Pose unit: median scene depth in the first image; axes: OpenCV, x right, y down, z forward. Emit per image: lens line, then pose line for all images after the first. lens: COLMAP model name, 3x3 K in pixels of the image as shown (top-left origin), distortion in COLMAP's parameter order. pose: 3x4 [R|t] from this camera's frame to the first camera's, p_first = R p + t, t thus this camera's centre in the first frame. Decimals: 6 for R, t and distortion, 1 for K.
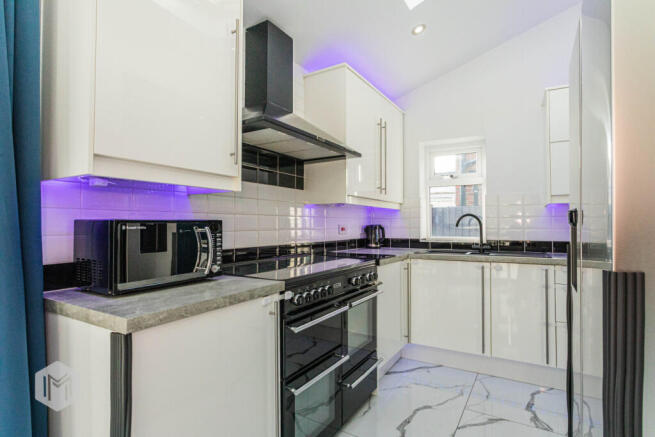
lens RADIAL K [[347.8, 0, 323.2], [0, 347.8, 212.7], [0, 0, 1]] dist [0.000957, -0.000046]
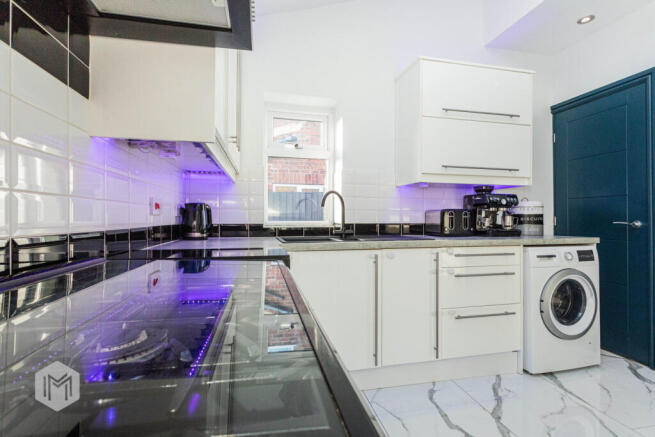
lens RADIAL K [[317.2, 0, 327.5], [0, 317.2, 218.5], [0, 0, 1]] dist [-0.003236, -0.000215]
pose [[0.734310, -0.000024, 0.678814, -0.102254], [-0.026354, 0.999245, 0.028544, 0.053909], [-0.678302, -0.038850, 0.733755, 0.545944]]
